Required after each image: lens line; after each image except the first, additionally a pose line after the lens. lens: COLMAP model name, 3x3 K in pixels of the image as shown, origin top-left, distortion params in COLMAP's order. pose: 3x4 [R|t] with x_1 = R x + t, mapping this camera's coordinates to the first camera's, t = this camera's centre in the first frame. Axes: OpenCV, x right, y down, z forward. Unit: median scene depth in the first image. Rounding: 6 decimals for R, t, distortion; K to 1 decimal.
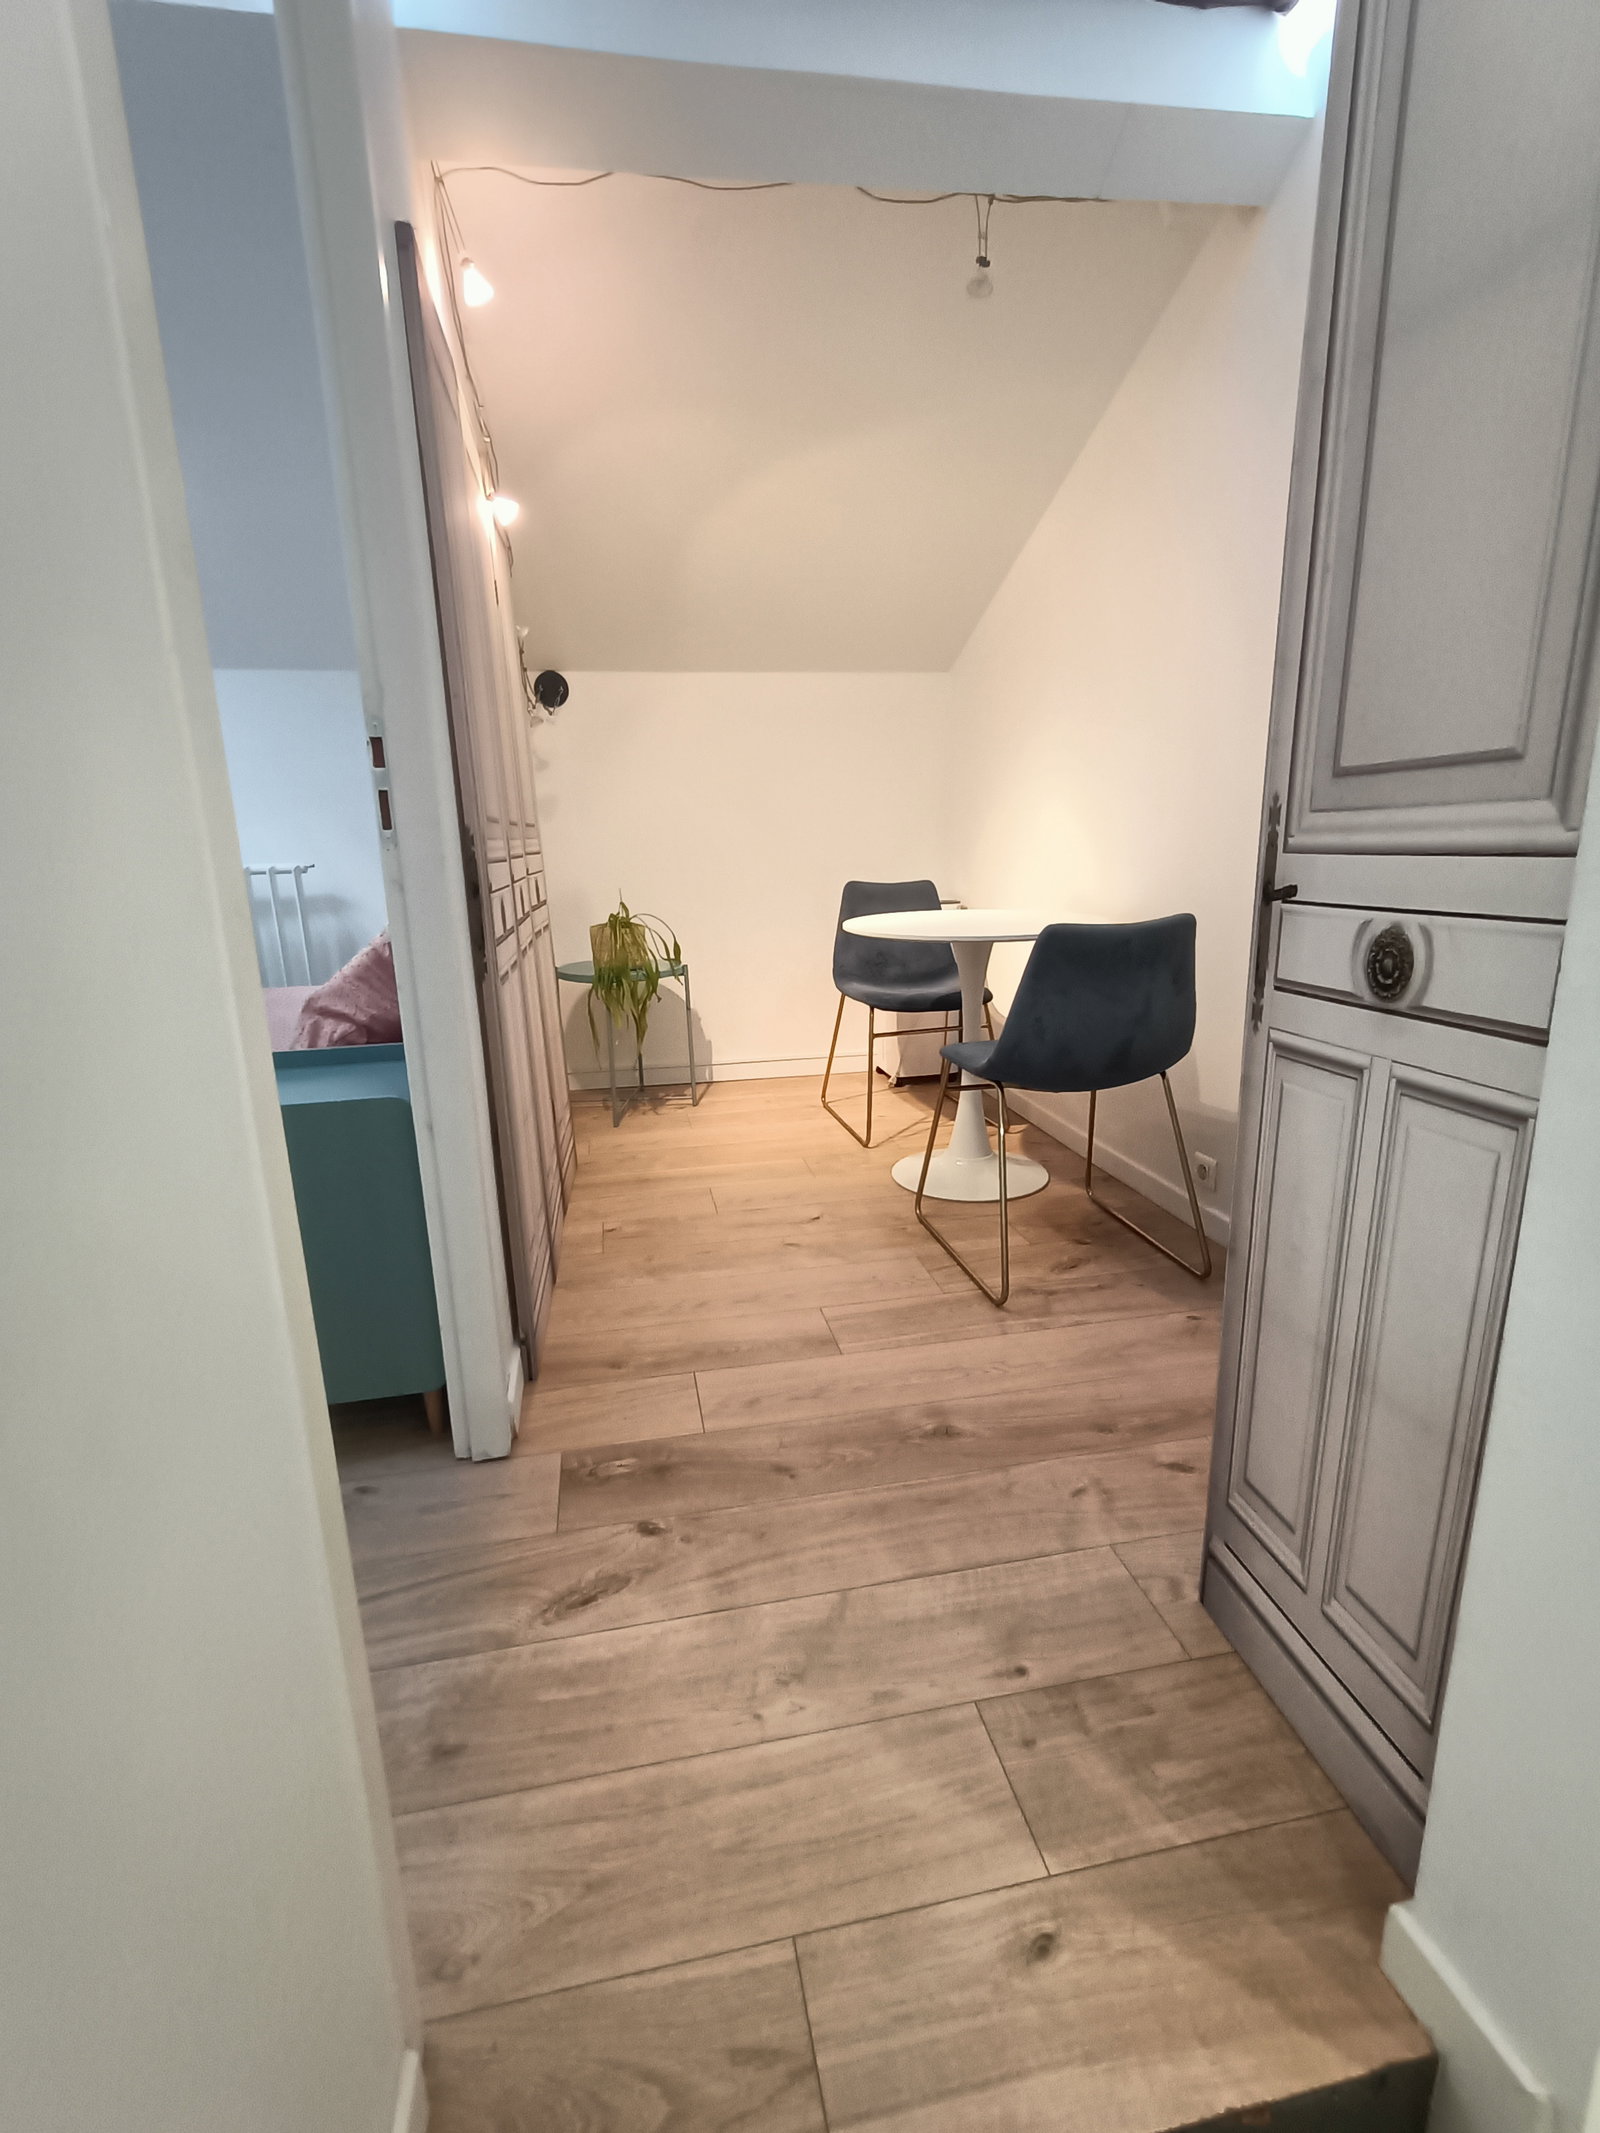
lens RADIAL K [[975.5, 0, 807.1], [0, 975.5, 1077.8], [0, 0, 1]] dist [0.001002, 0.000044]
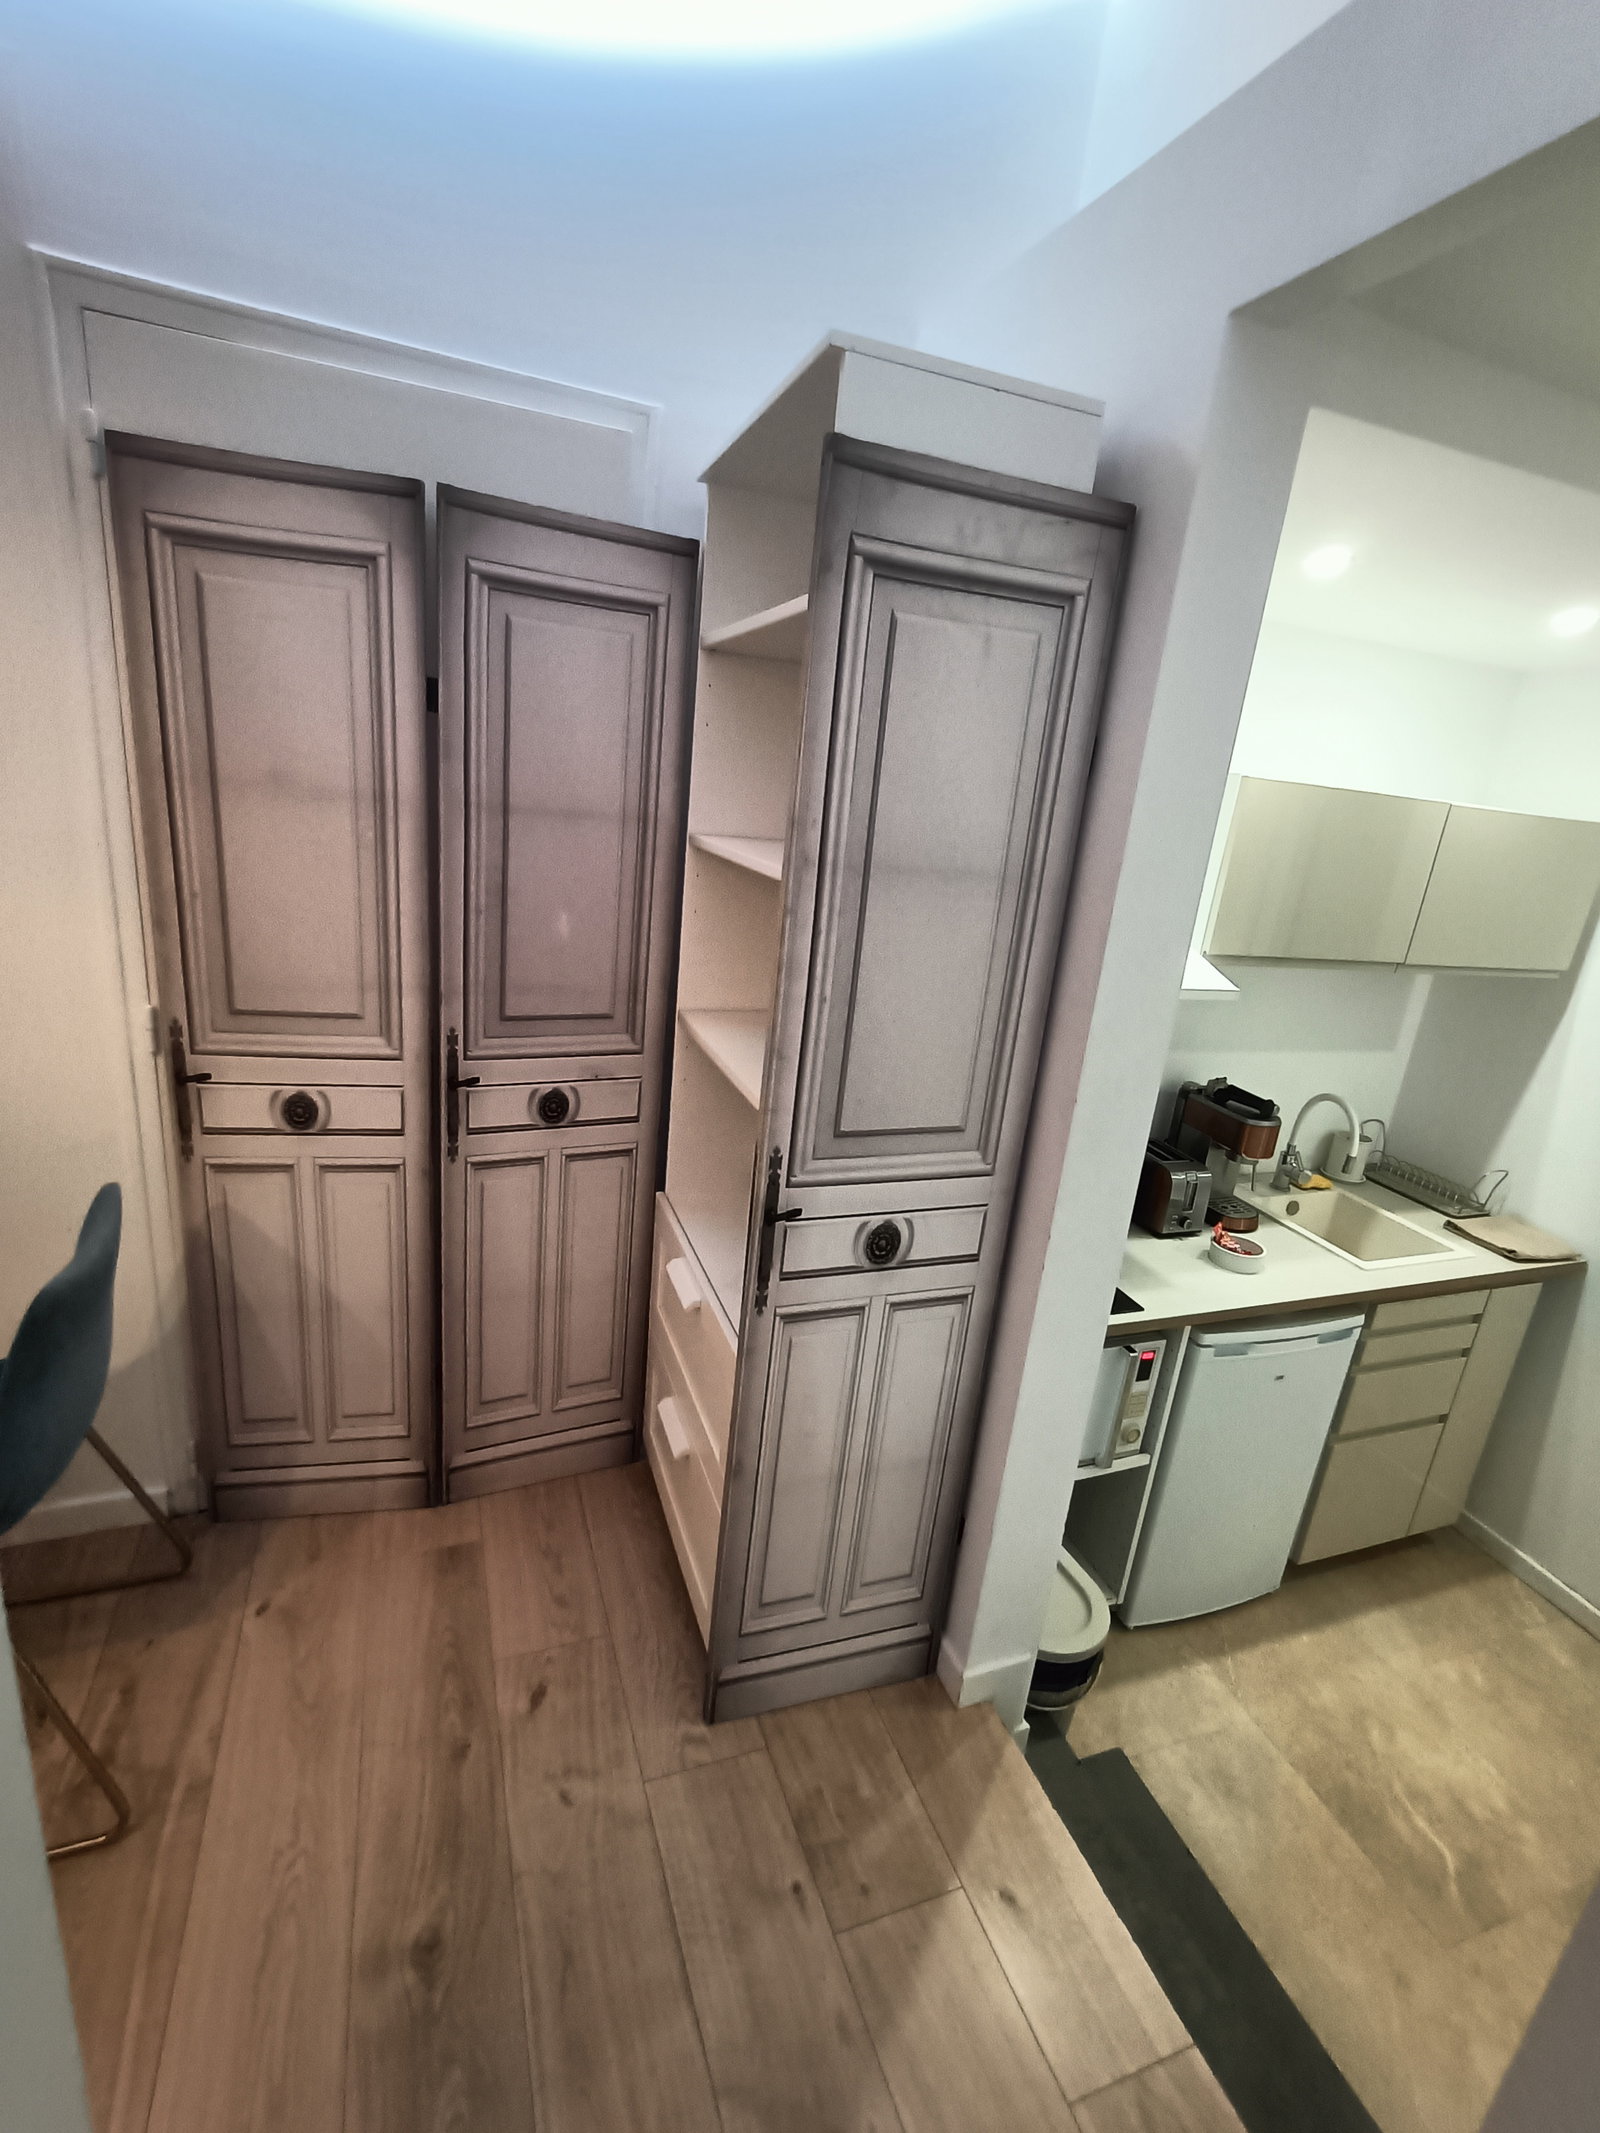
lens RADIAL K [[975.5, 0, 807.1], [0, 975.5, 1077.8], [0, 0, 1]] dist [0.001002, 0.000044]
pose [[-0.169091, -0.282203, 0.944336, -0.702598], [0.140869, 0.941376, 0.306542, -0.758200], [-0.975481, 0.184861, -0.119424, 1.088964]]
